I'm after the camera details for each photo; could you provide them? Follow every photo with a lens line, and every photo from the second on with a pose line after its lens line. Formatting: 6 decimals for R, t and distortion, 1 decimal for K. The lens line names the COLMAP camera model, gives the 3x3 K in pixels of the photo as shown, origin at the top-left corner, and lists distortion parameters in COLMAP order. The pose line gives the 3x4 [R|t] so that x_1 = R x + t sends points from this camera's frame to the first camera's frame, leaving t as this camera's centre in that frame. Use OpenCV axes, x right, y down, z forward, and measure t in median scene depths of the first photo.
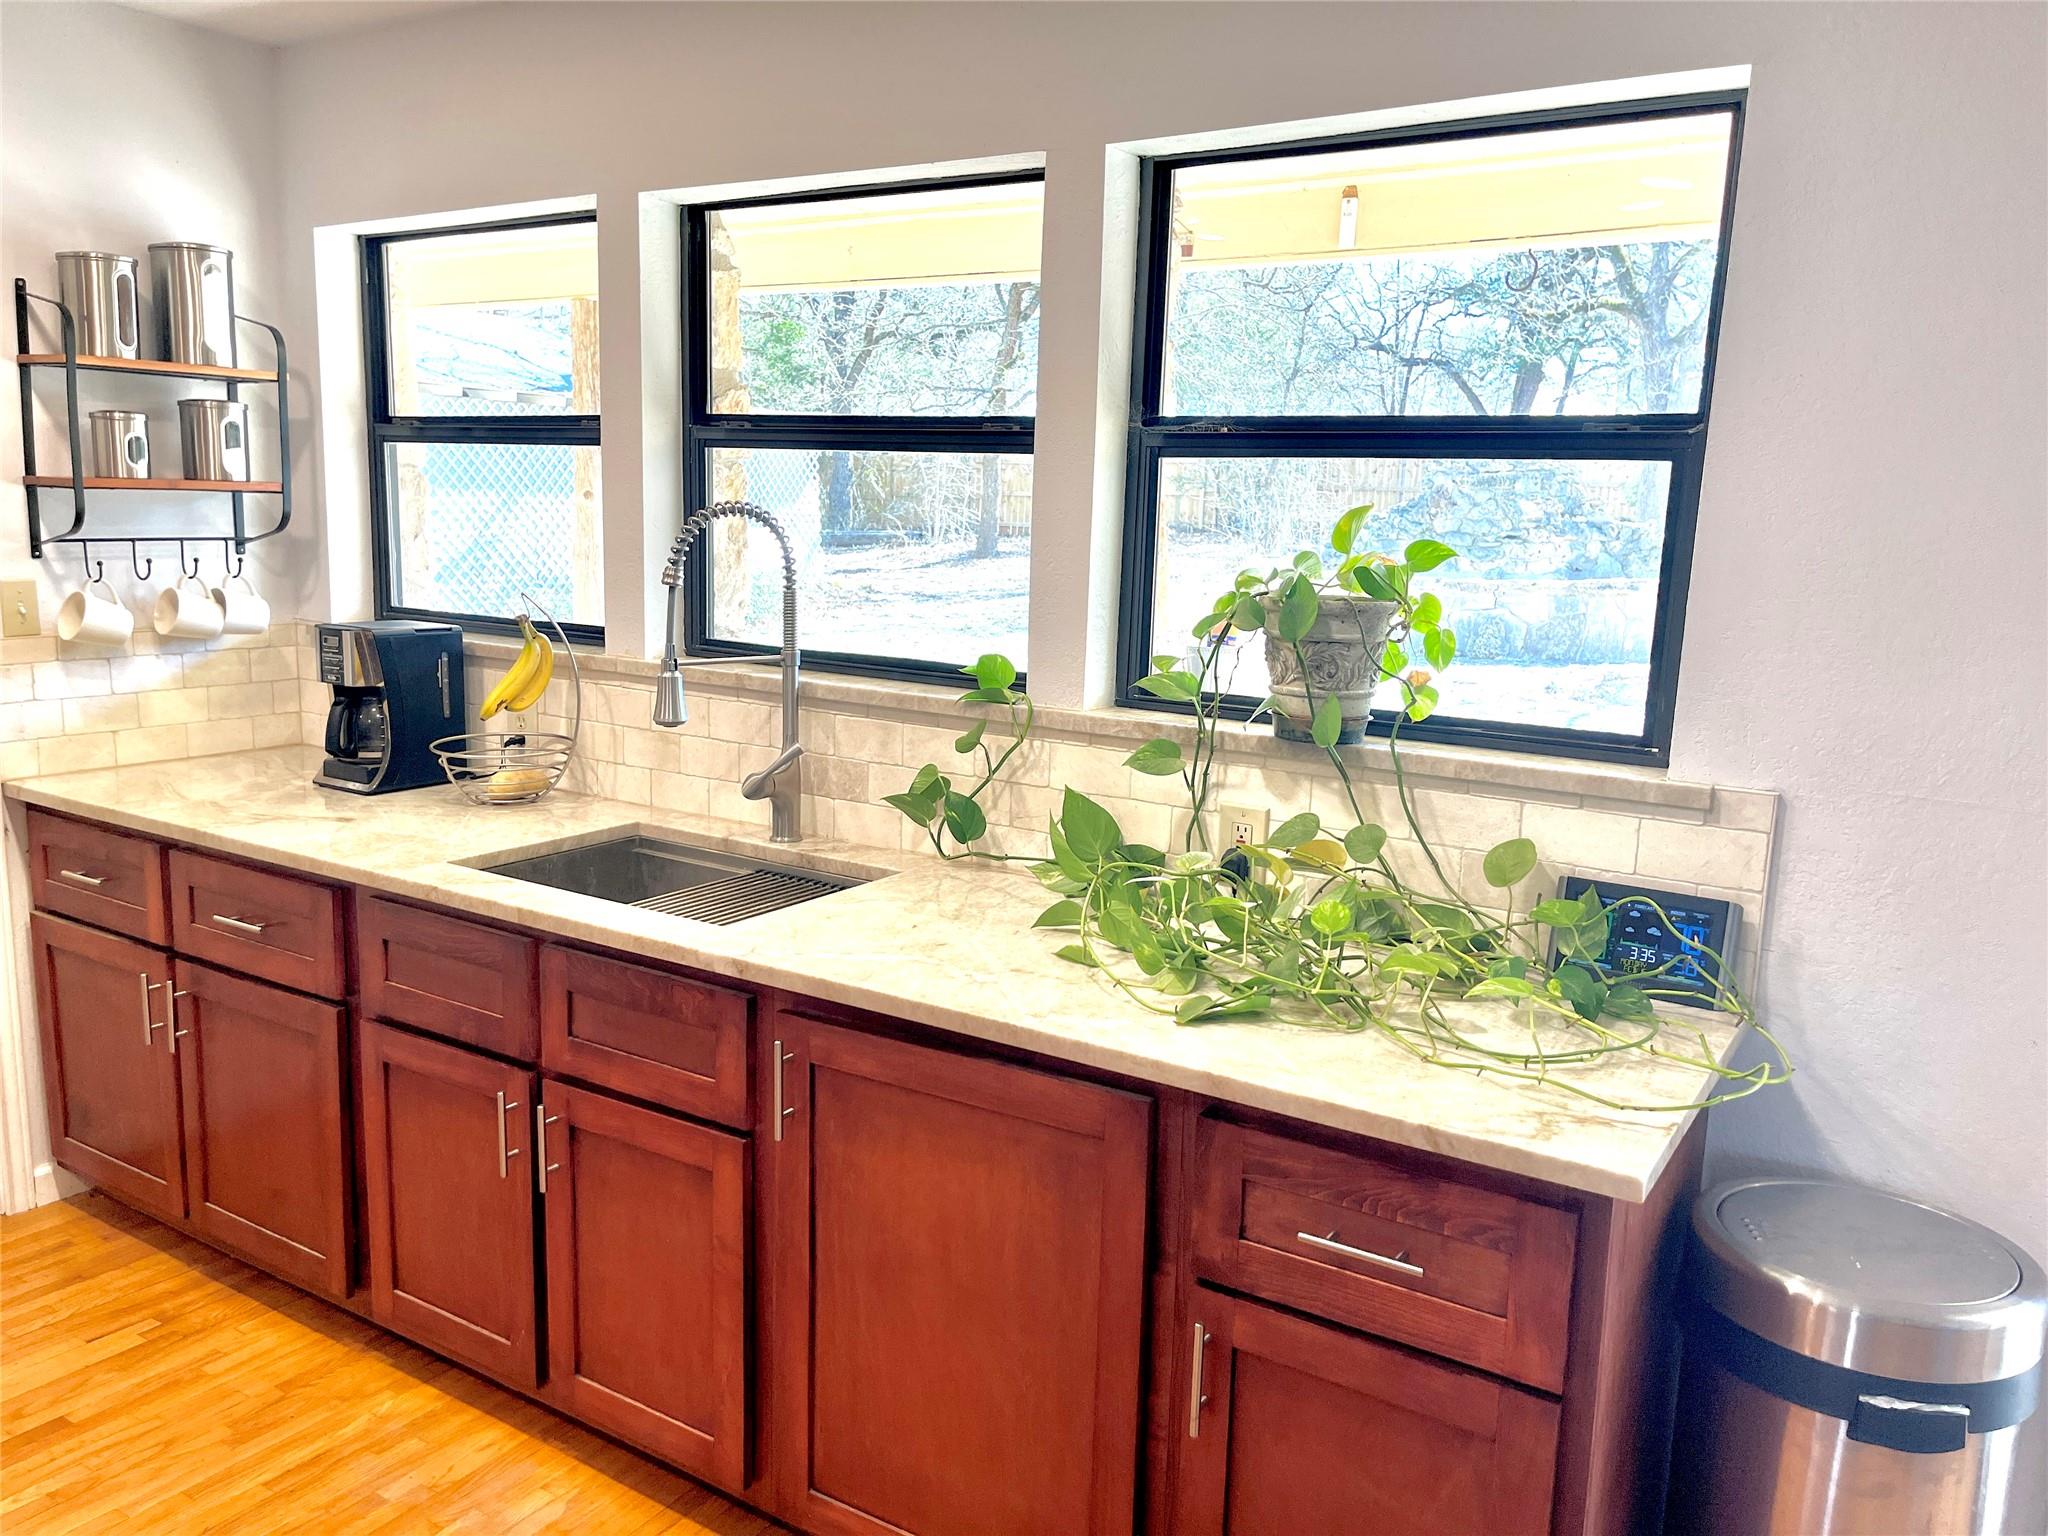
lens RADIAL K [[1542.8, 0, 1035.2], [0, 1542.8, 767.4], [0, 0, 1]] dist [0.056440, -0.071661]
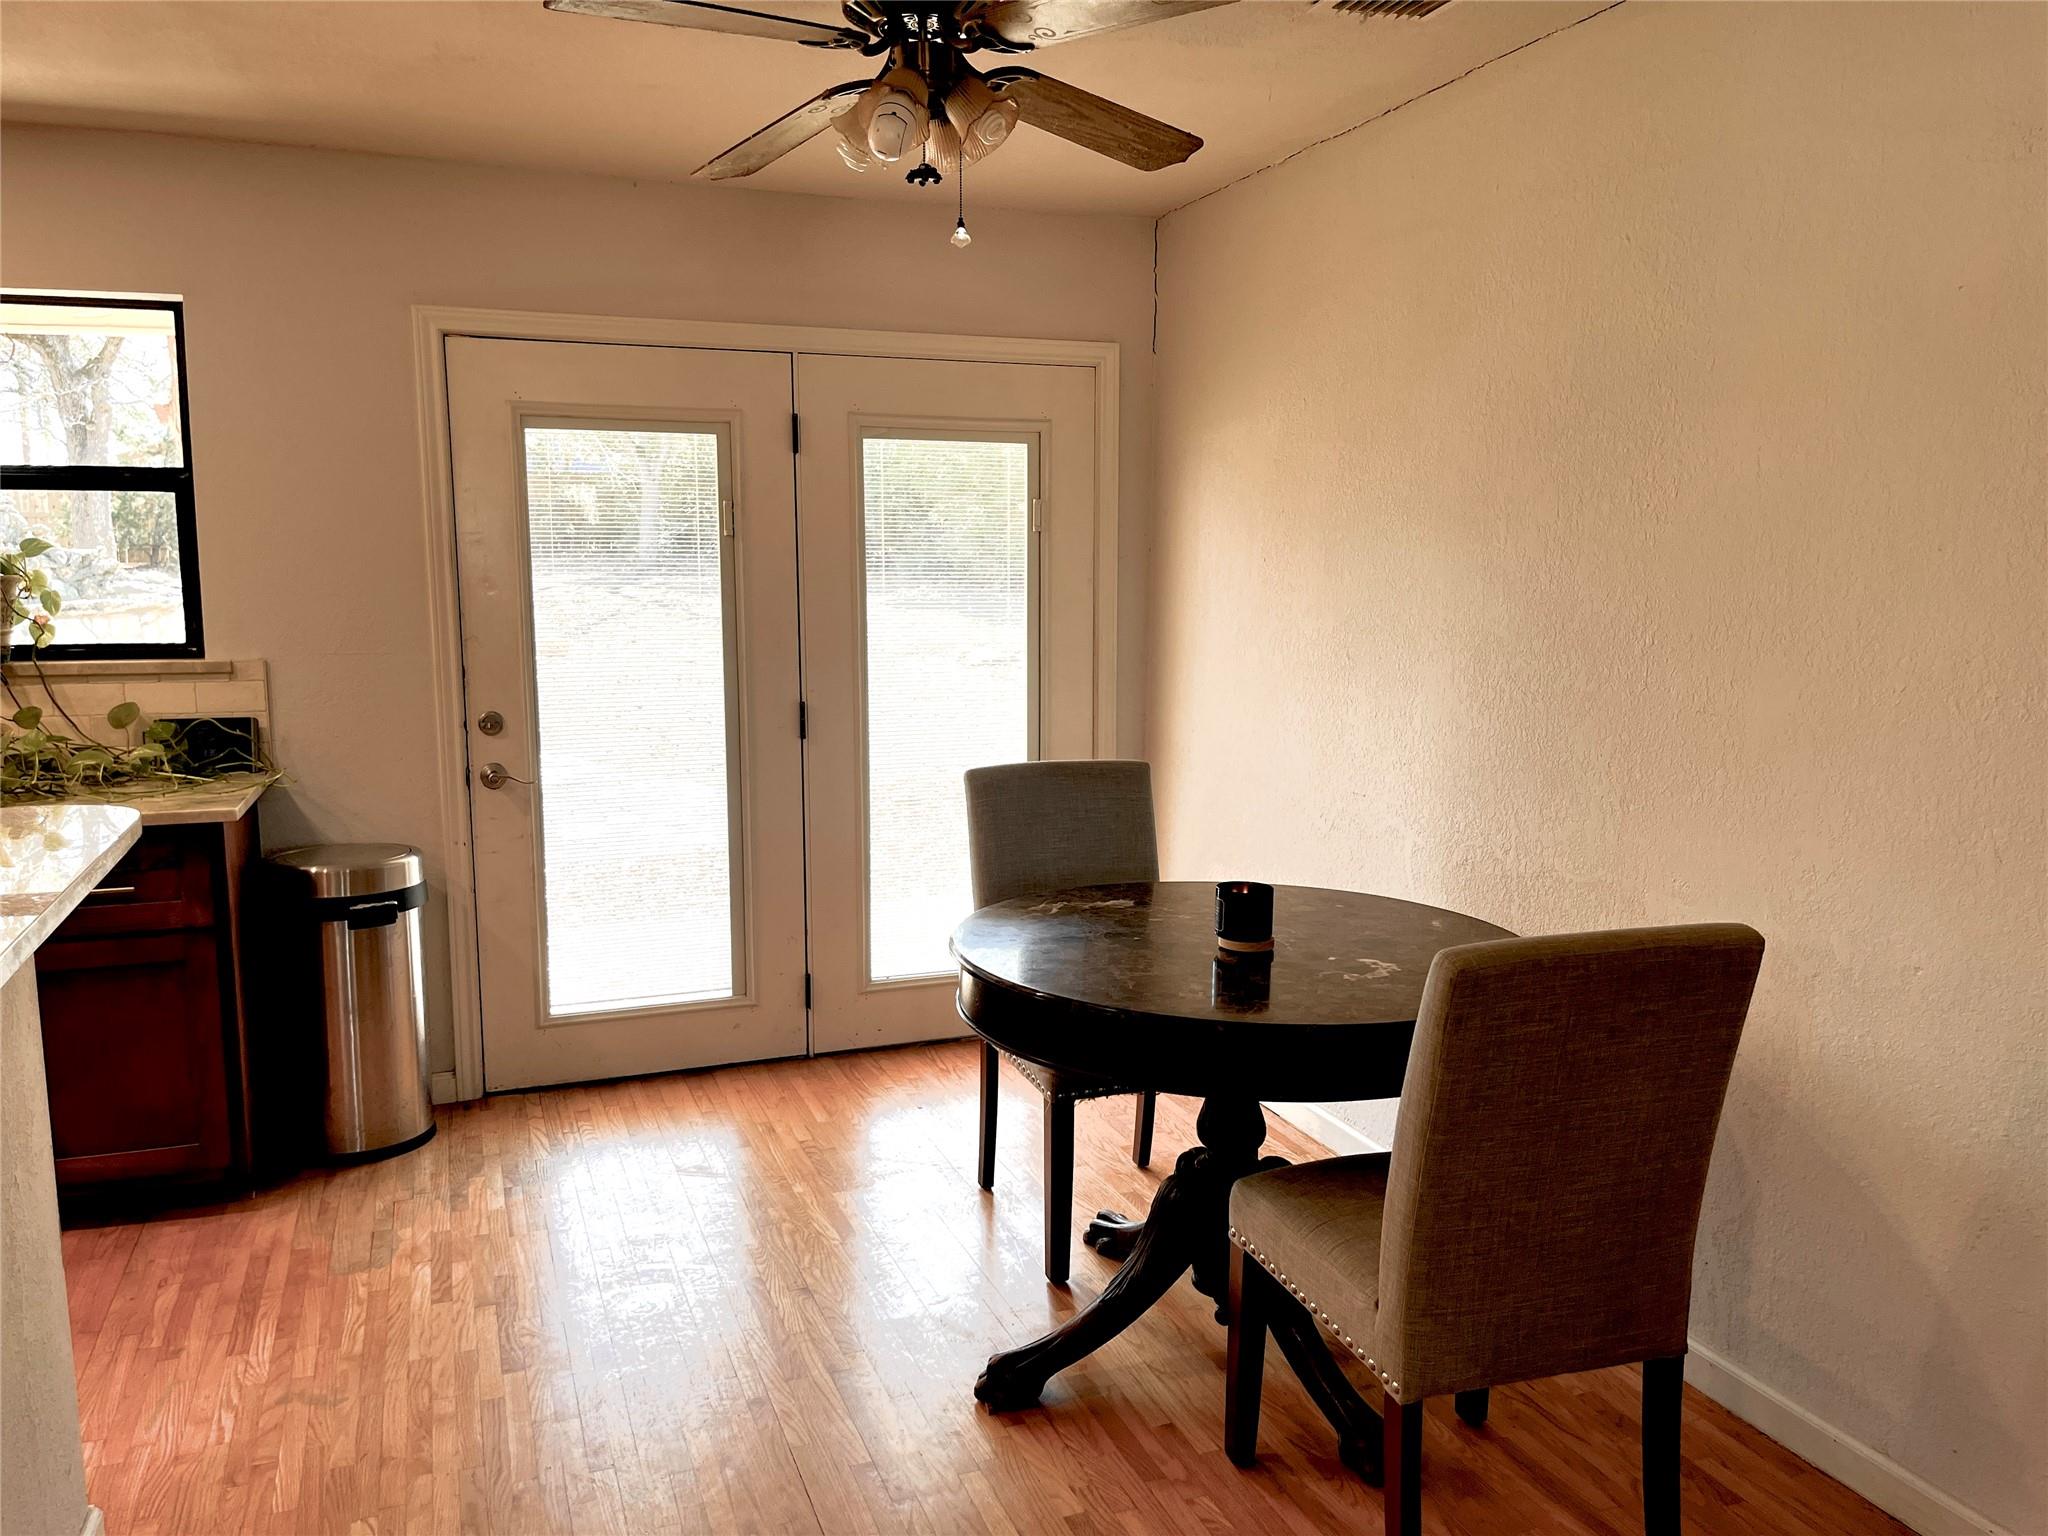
lens RADIAL K [[1542.8, 0, 1035.8], [0, 1542.8, 760.4], [0, 0, 1]] dist [0.056440, -0.071661]
pose [[0.604495, -0.139147, 0.784362, -0.481706], [0.156736, 0.986155, 0.054151, 0.182107], [-0.781037, 0.090204, 0.617935, -0.939229]]
